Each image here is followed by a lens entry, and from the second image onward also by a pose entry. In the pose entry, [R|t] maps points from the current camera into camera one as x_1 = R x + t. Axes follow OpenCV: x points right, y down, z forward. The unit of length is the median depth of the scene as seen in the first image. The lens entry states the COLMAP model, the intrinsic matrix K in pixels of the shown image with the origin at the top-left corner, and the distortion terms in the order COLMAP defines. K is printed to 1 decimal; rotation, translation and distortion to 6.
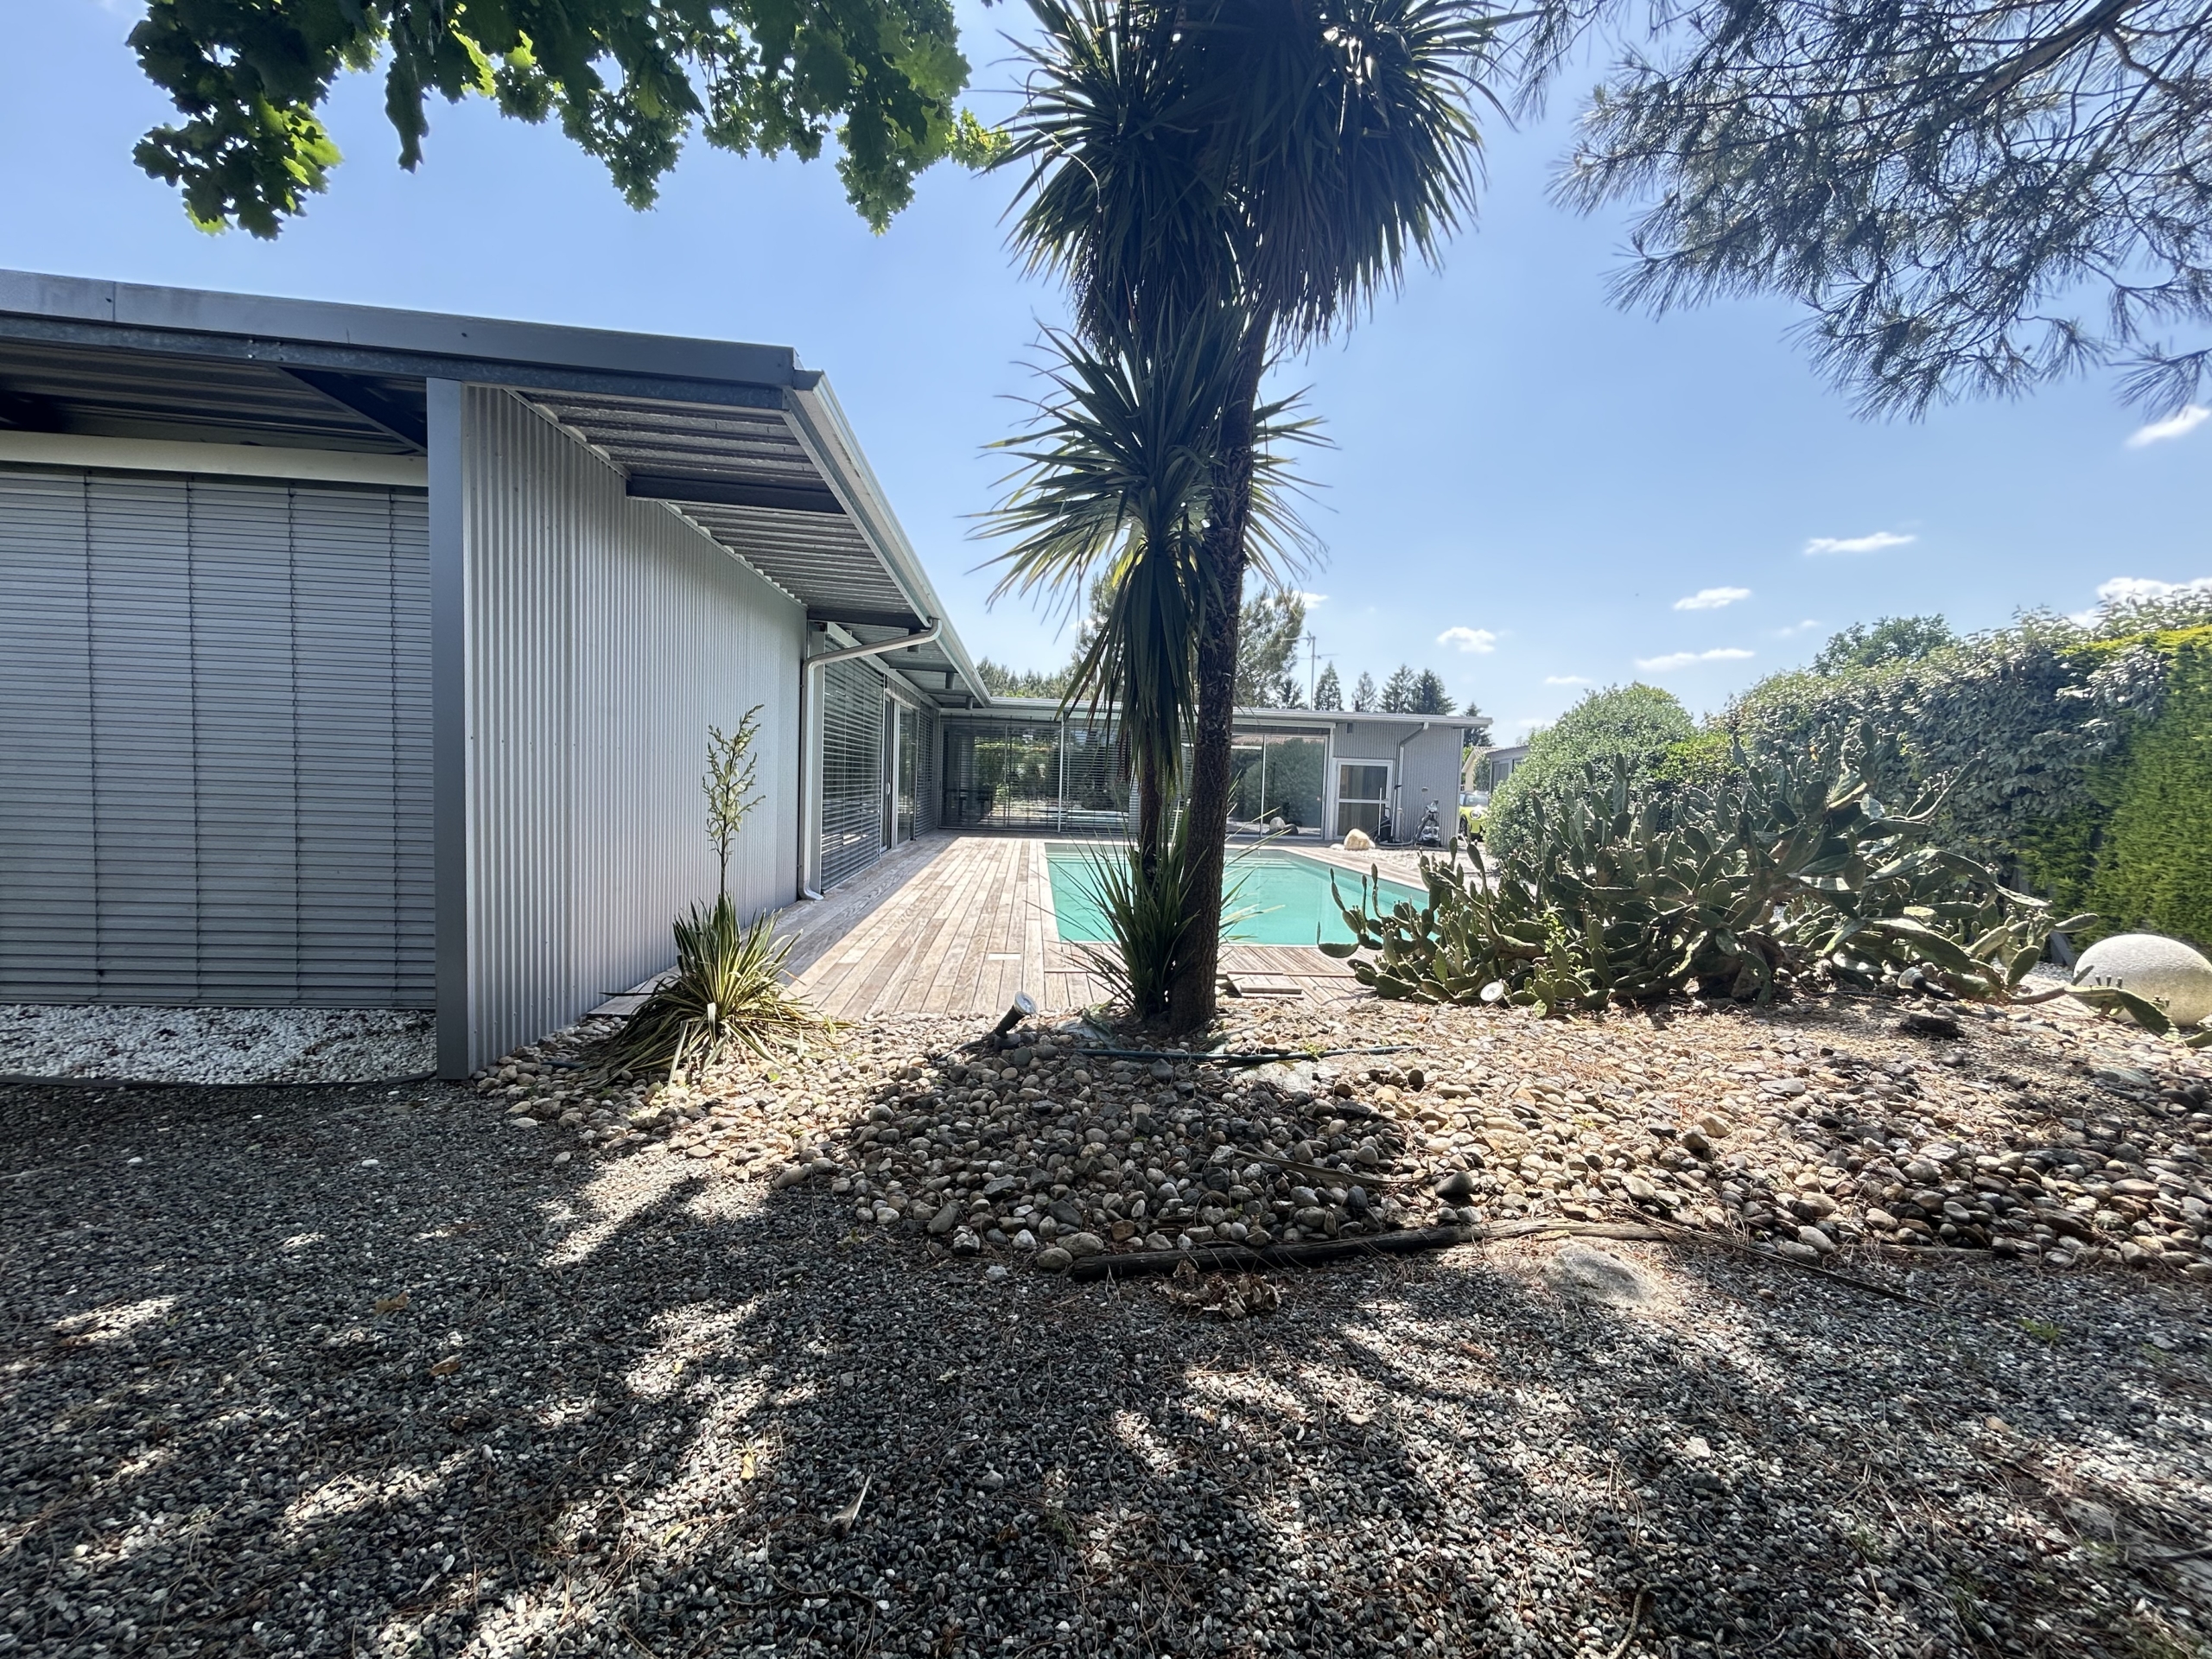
lens RADIAL K [[879.3, 0, 1109.6], [0, 879.3, 835.8], [0, 0, 1]] dist [0.003261, 0.000272]
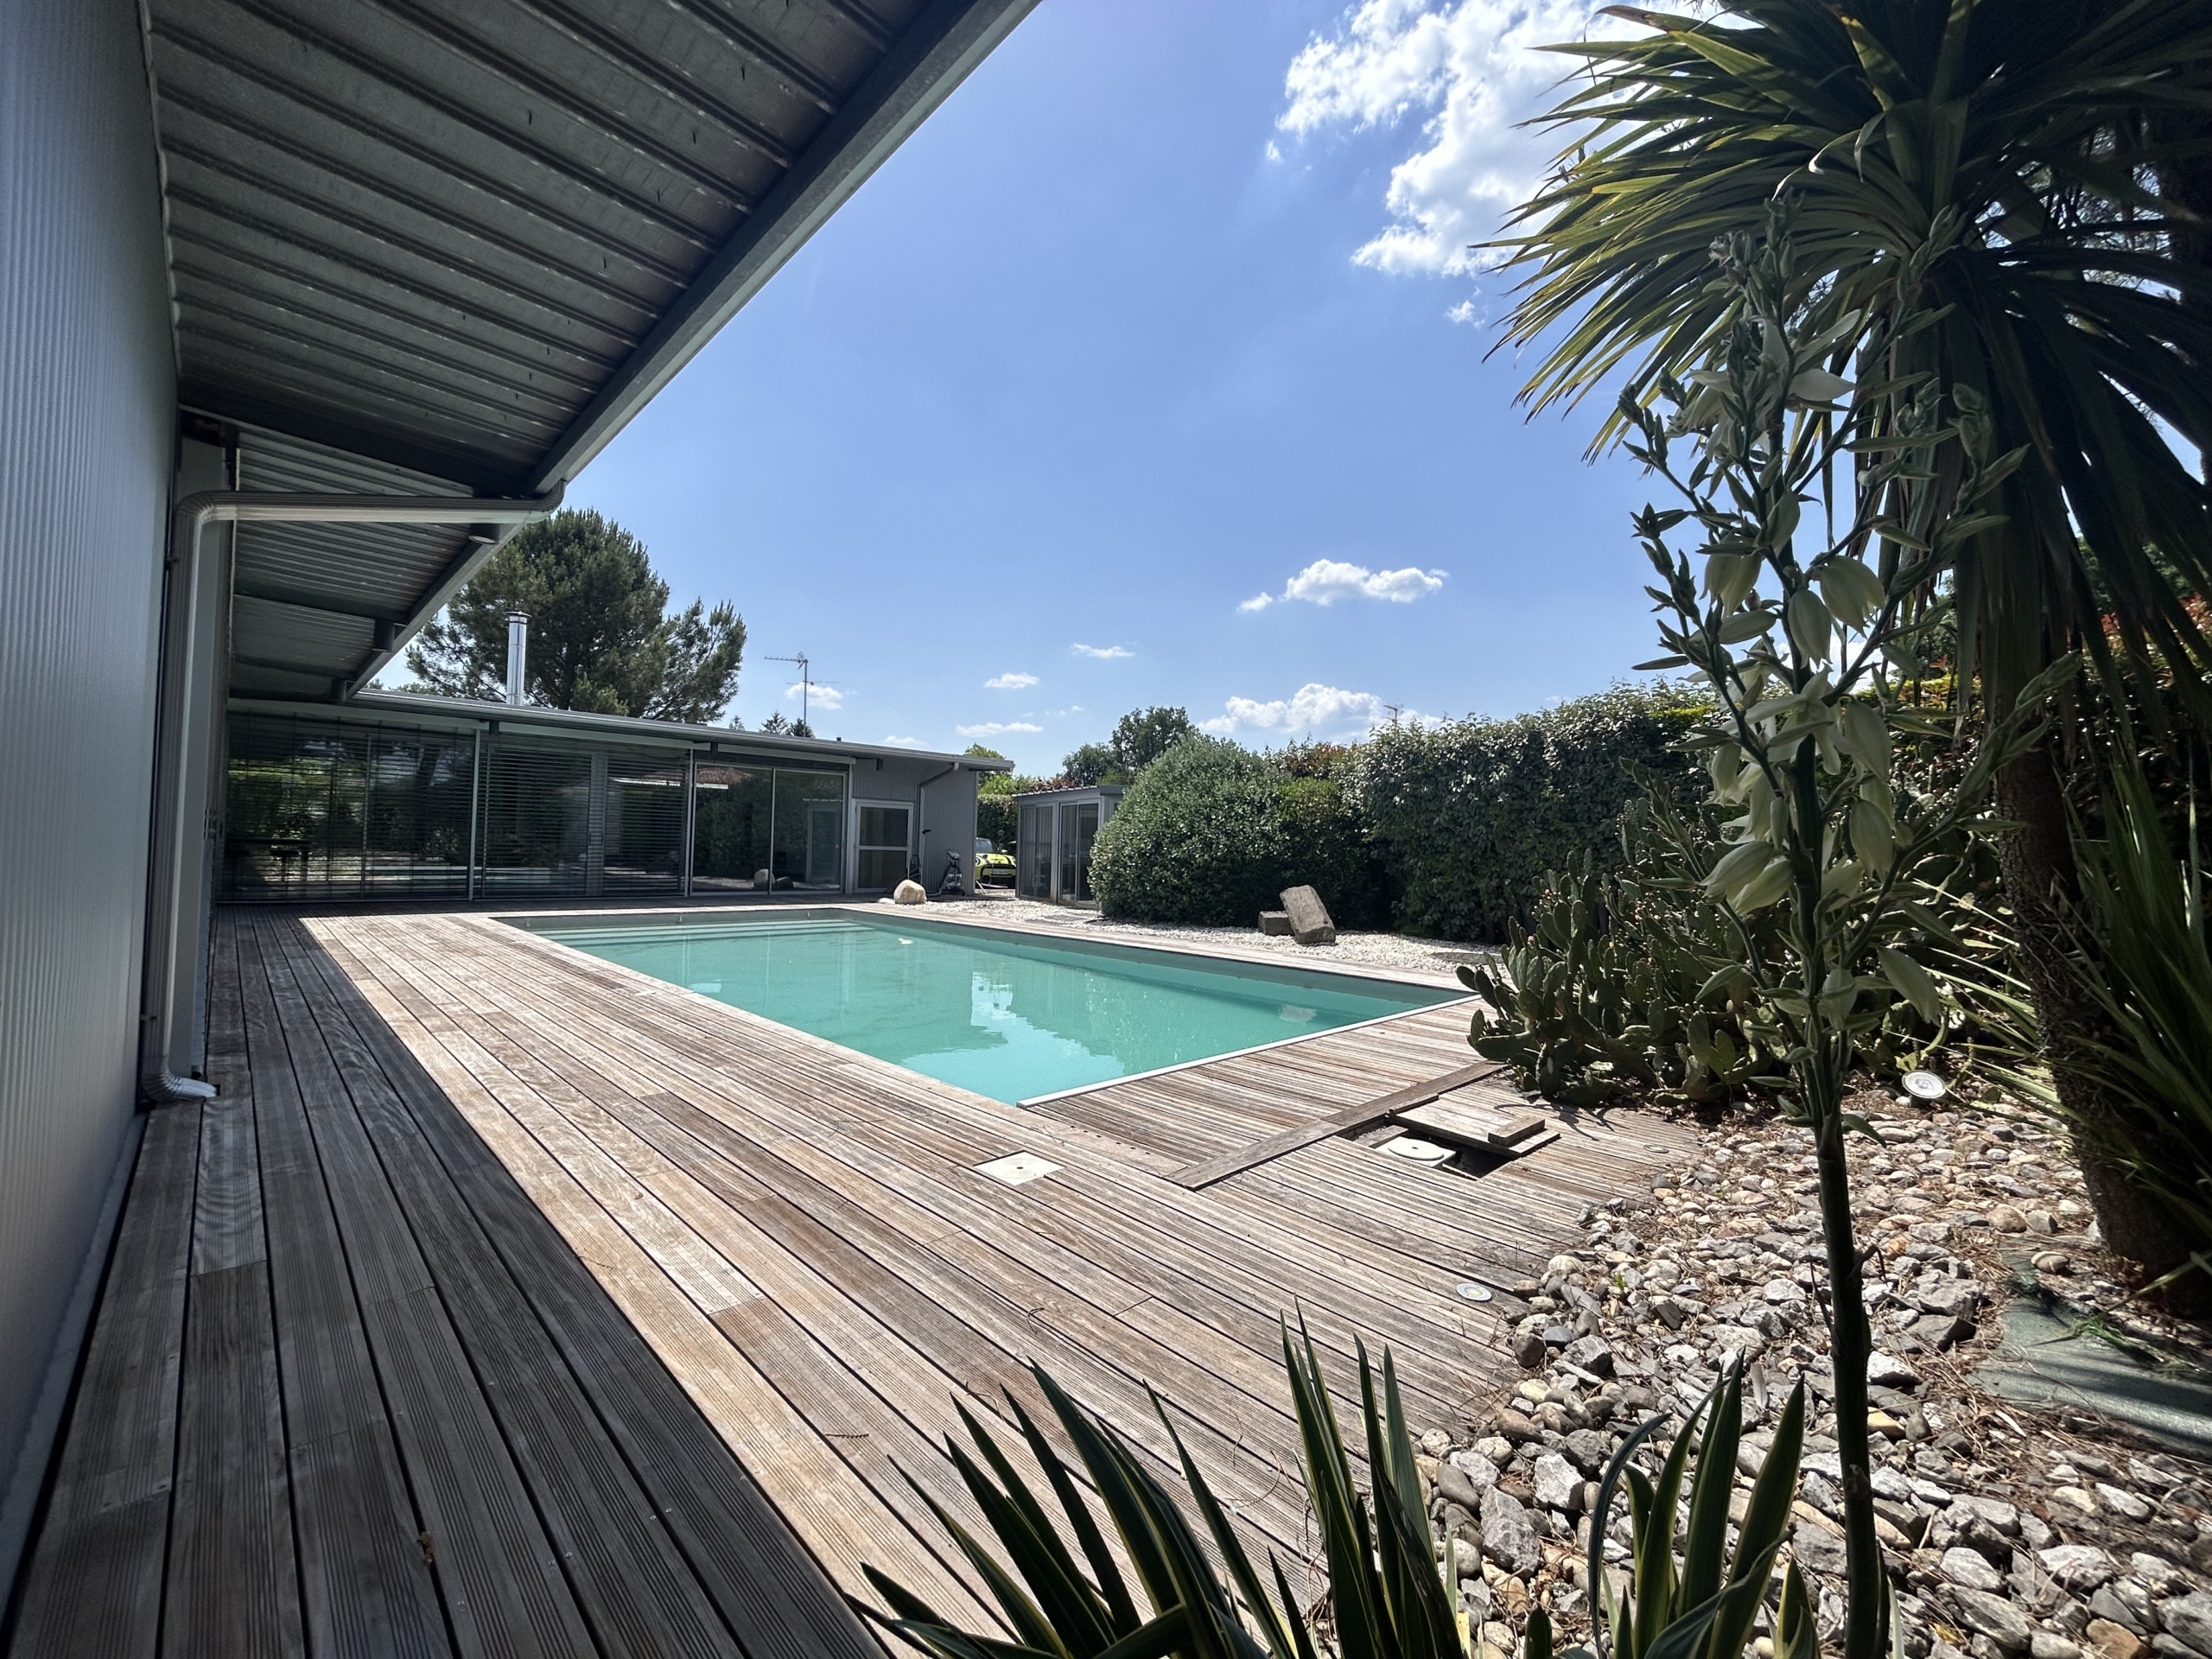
lens RADIAL K [[879.3, 0, 1098.9], [0, 879.3, 826.5], [0, 0, 1]] dist [0.003261, 0.000272]
pose [[0.770924, 0.000210, 0.636927, -0.066590], [0.042735, 0.997729, -0.052055, -0.003523], [-0.635492, 0.067349, 0.769165, 0.113010]]
